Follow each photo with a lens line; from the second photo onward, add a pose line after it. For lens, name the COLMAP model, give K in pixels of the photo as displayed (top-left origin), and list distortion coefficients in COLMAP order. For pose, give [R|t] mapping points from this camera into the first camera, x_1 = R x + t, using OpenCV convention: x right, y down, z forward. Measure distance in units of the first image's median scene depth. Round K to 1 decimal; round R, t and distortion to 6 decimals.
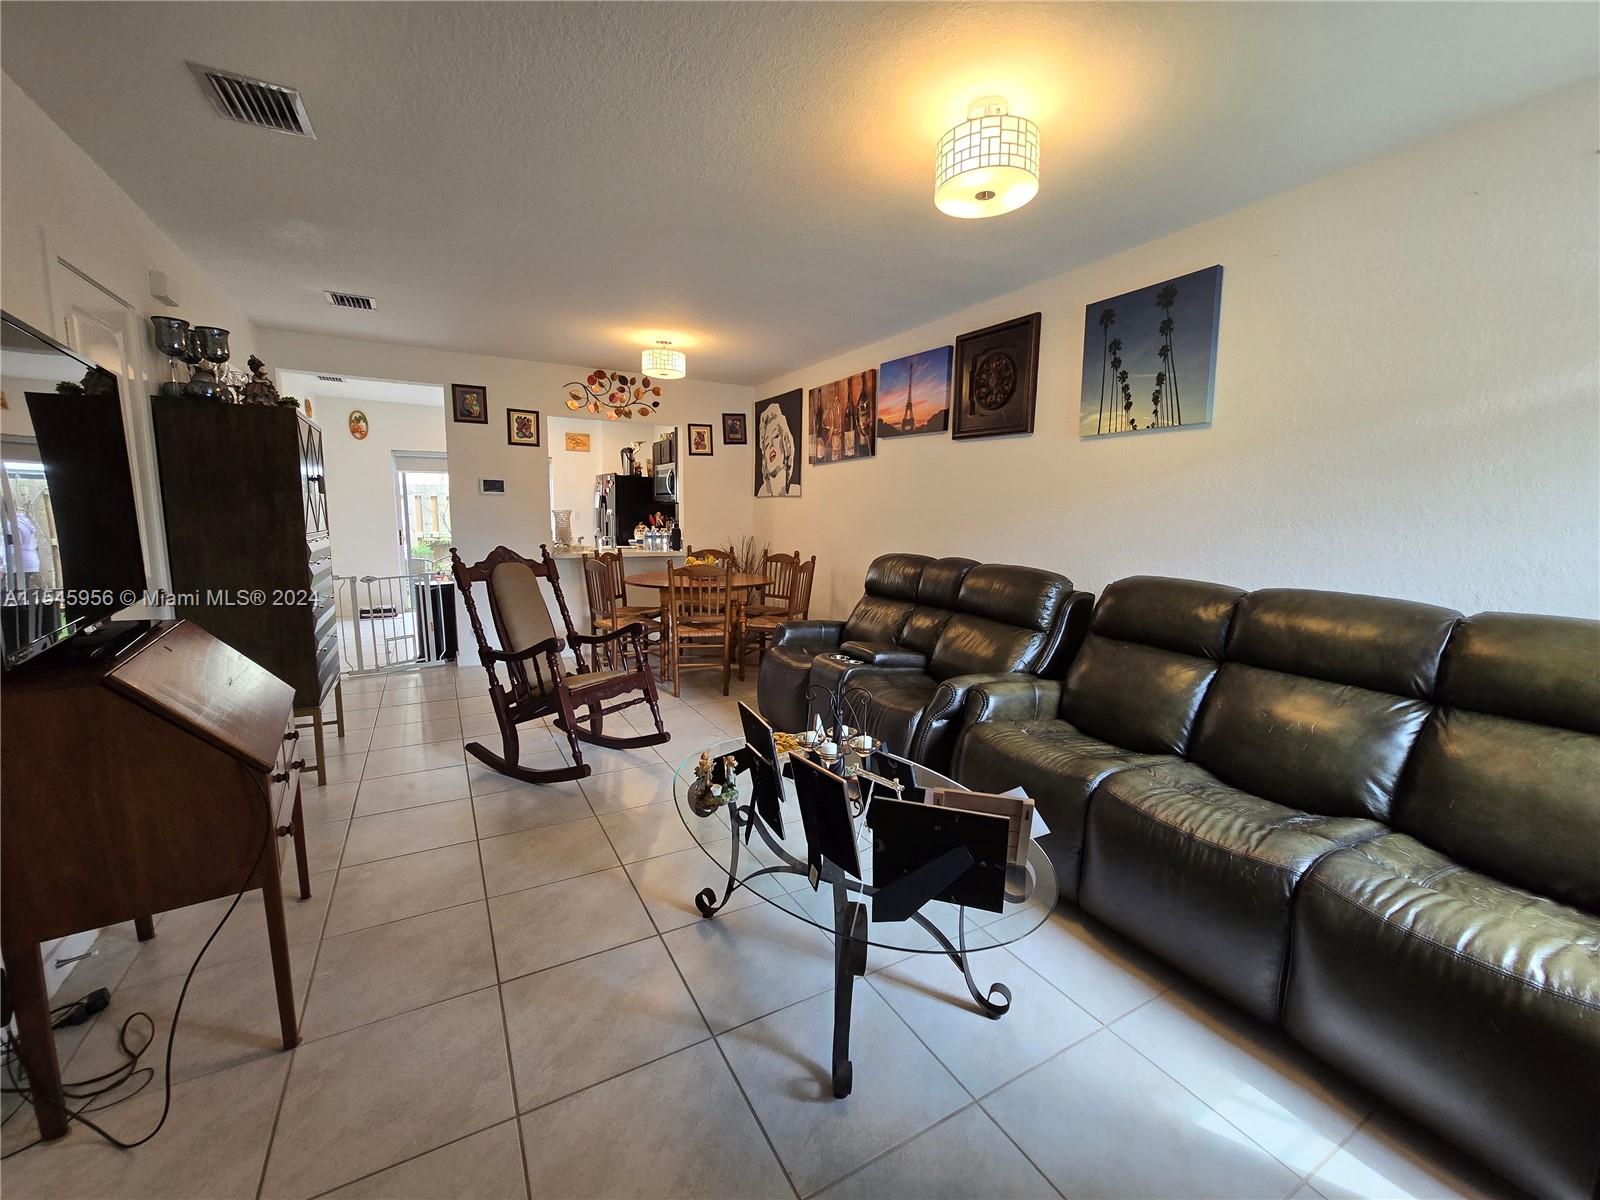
lens RADIAL K [[653.3, 0, 808.1], [0, 653.3, 599.0], [0, 0, 1]] dist [0.003231, 0.000315]
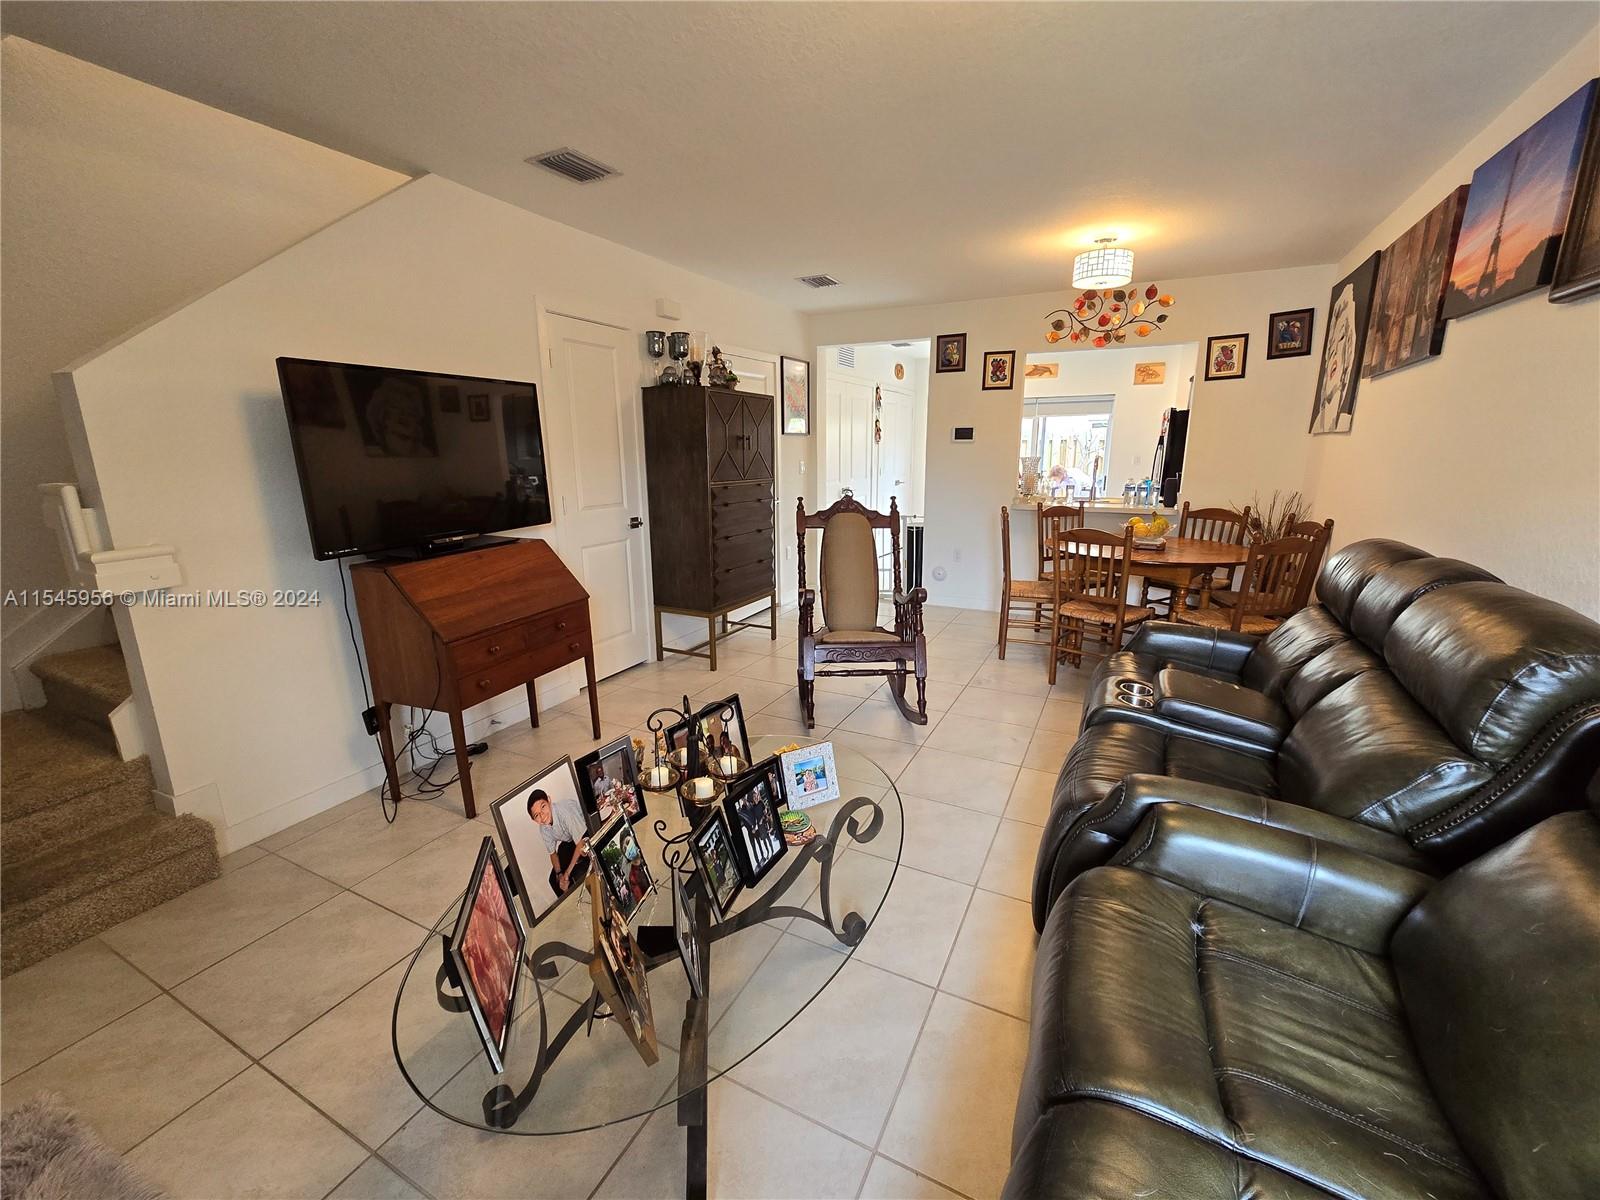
lens RADIAL K [[653.3, 0, 811.6], [0, 653.3, 601.7], [0, 0, 1]] dist [0.003231, 0.000315]
pose [[0.557519, 0.175280, -0.811449, 0.283587], [-0.098517, 0.984518, 0.144977, -0.044988], [0.824298, -0.000886, 0.566155, 0.260157]]
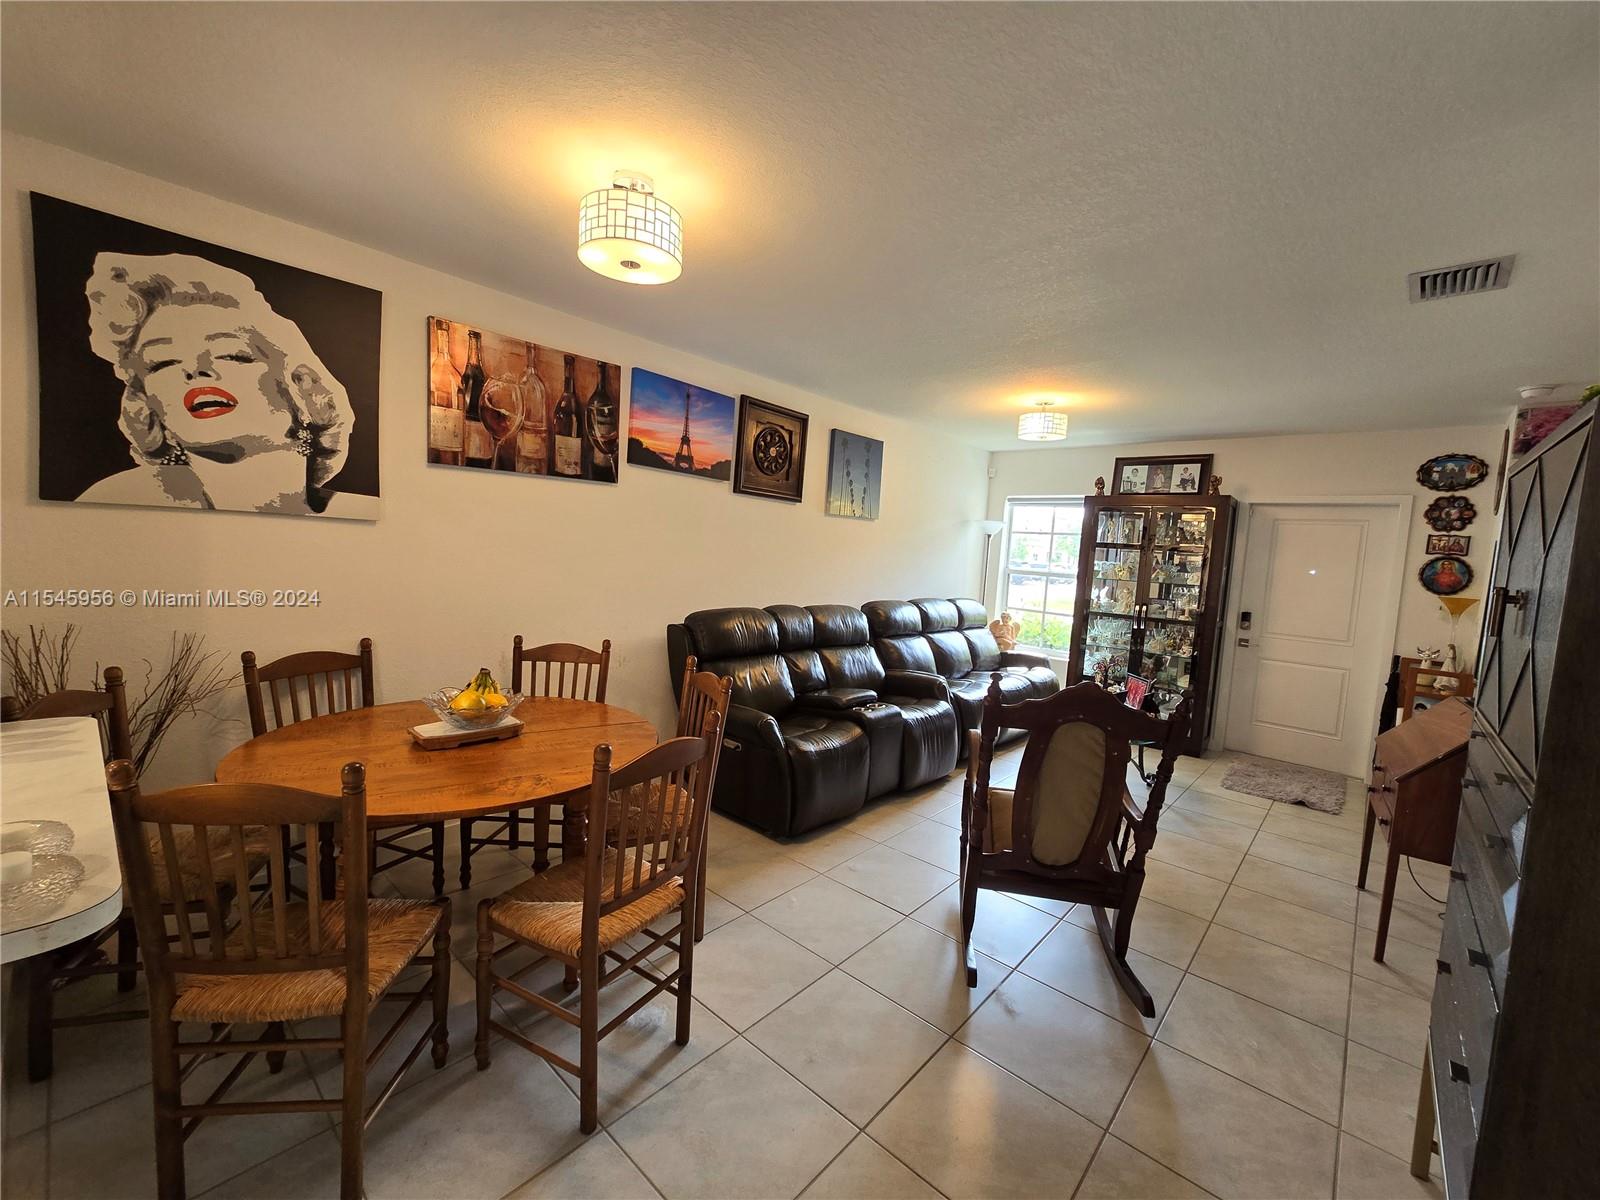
lens RADIAL K [[653.3, 0, 799.8], [0, 653.3, 602.7], [0, 0, 1]] dist [0.003231, 0.000315]
pose [[-0.308156, -0.106593, 0.945345, -0.659531], [0.069238, 0.988555, 0.134035, -0.168257], [-0.948813, 0.106758, -0.297249, 1.018306]]
